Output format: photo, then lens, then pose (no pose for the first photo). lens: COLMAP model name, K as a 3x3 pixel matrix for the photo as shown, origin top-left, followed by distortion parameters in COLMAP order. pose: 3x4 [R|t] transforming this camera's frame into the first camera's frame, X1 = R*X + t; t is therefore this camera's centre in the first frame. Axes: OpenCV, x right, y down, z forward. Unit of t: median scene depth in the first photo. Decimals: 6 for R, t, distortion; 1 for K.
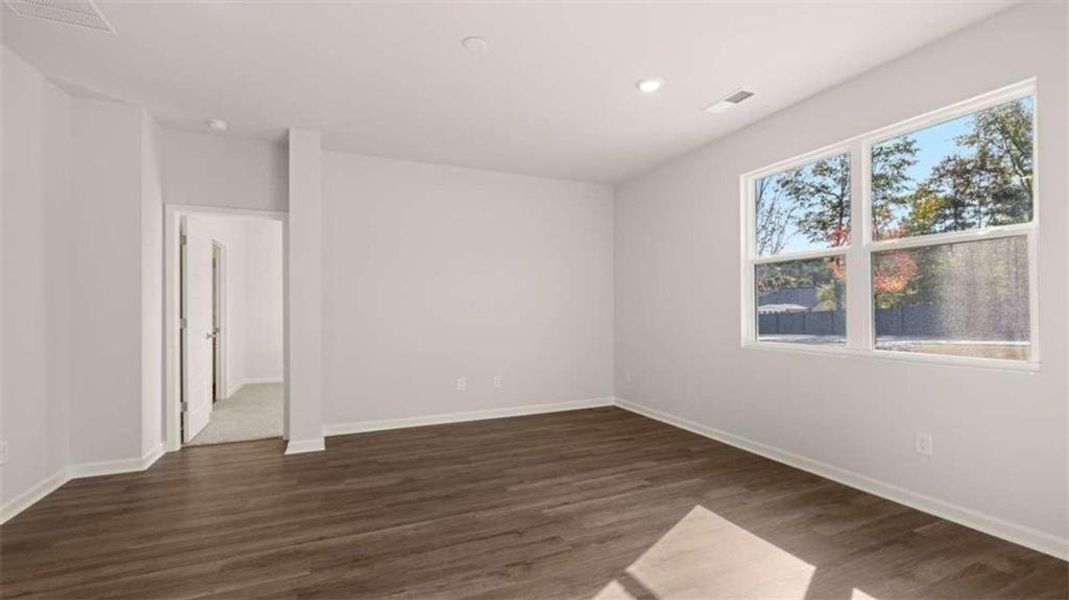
lens RADIAL K [[450.8, 0, 533.5], [0, 450.8, 305.0], [0, 0, 1]] dist [-0.000099, 0.000318]
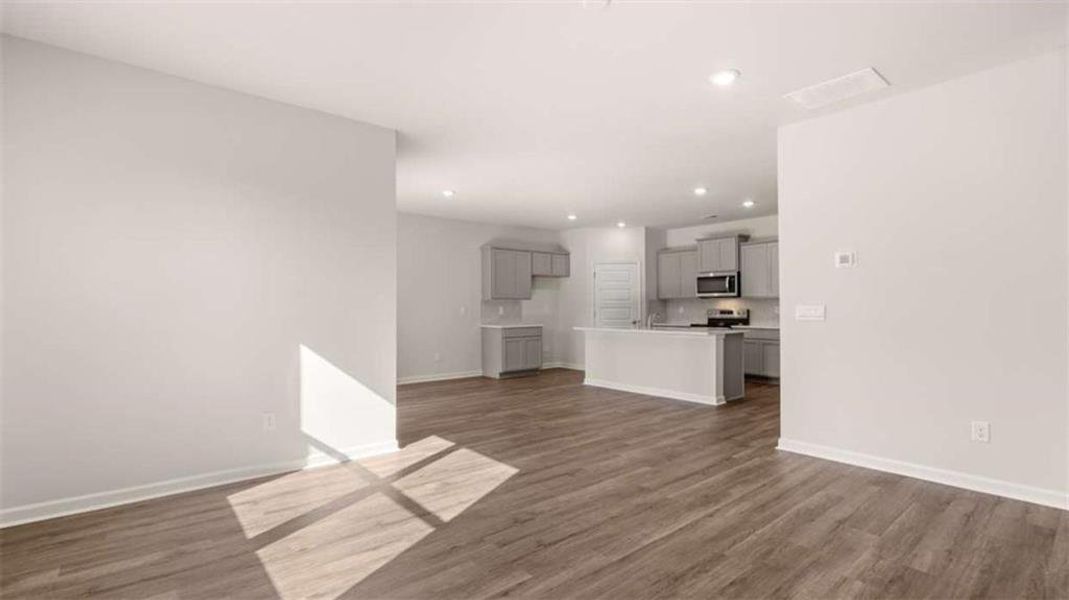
lens RADIAL K [[485.0, 0, 534.5], [0, 485.0, 300.0], [0, 0, 1]] dist [0.000402, 0.000027]
pose [[-0.959160, 0.001867, -0.282857, 0.184845], [0.009422, 0.999634, -0.025353, 0.011489], [0.282706, -0.026983, -0.958827, 1.362498]]
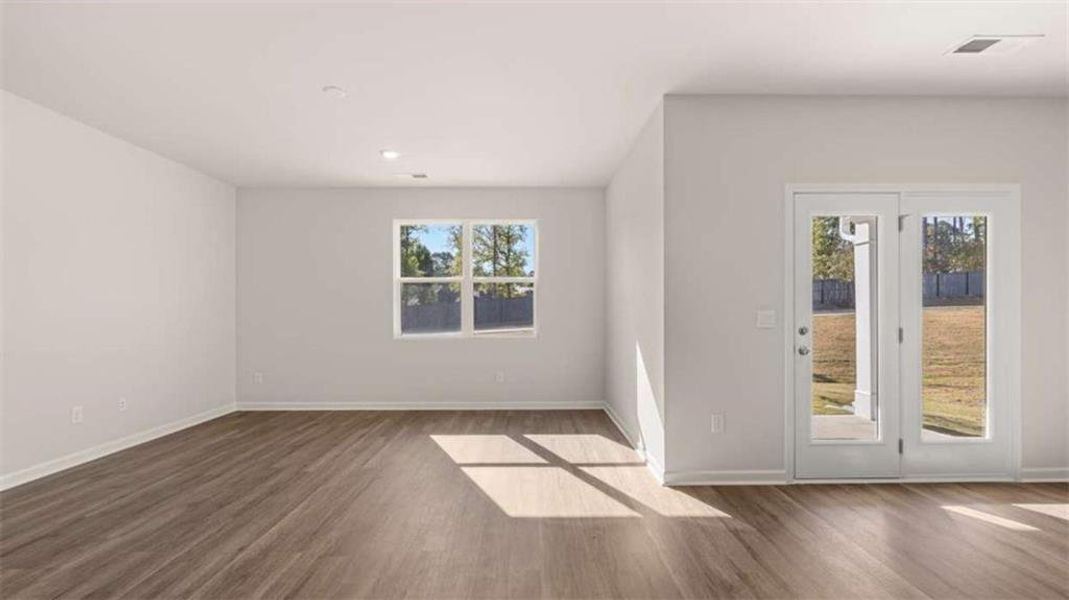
lens RADIAL K [[450.8, 0, 533.5], [0, 450.8, 305.0], [0, 0, 1]] dist [-0.000099, 0.000318]
pose [[0.389985, 0.017082, 0.920663, -0.757896], [-0.009188, 0.999850, -0.014660, 0.000279], [-0.920775, -0.002742, 0.390083, 0.028917]]
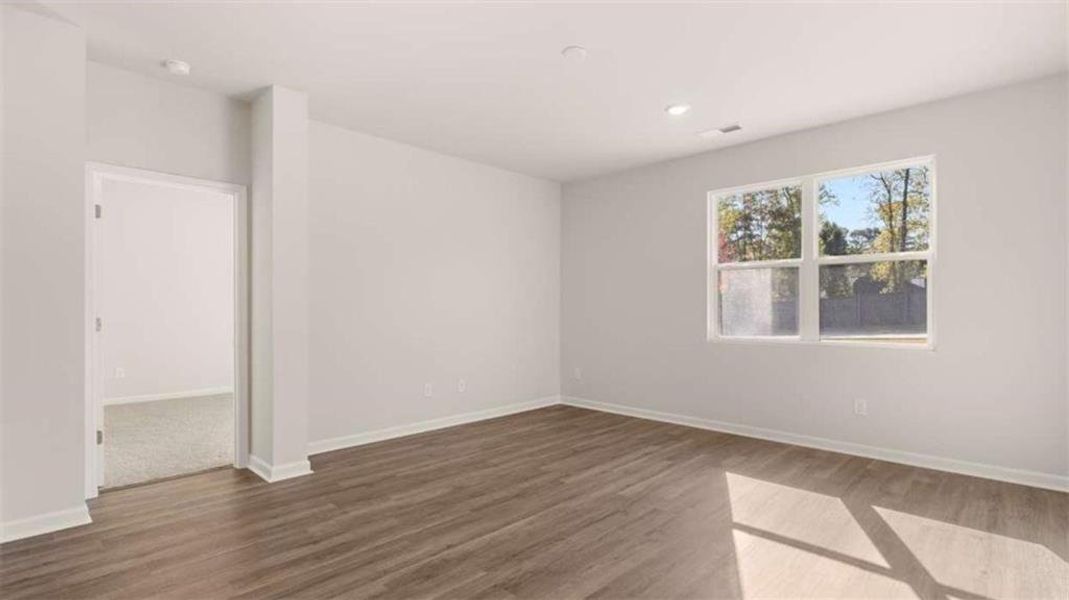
lens RADIAL K [[511.8, 0, 536.4], [0, 511.8, 302.4], [0, 0, 1]] dist [-0.002724, -0.000056]
pose [[0.924426, 0.009697, 0.381237, -0.484114], [-0.009941, 0.999950, -0.001331, -0.000125], [-0.381231, -0.002560, 0.924476, -0.047880]]
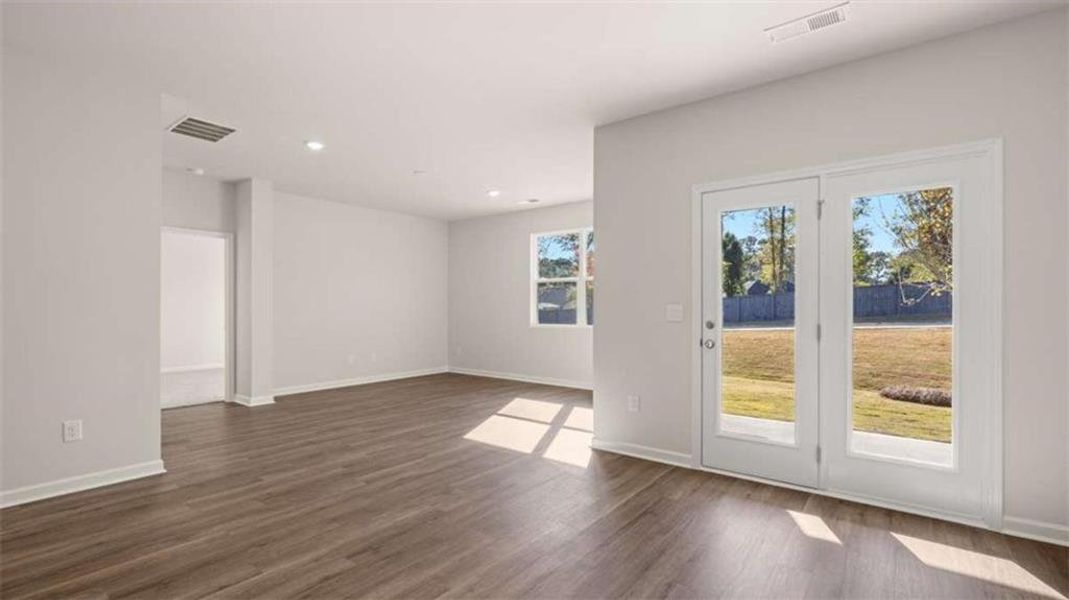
lens RADIAL K [[485.0, 0, 534.5], [0, 485.0, 300.0], [0, 0, 1]] dist [0.000402, 0.000027]
pose [[0.880179, 0.012468, 0.474479, -0.514906], [-0.010679, 0.999922, -0.006465, -0.007534], [-0.474522, 0.000624, 0.880243, -0.833663]]
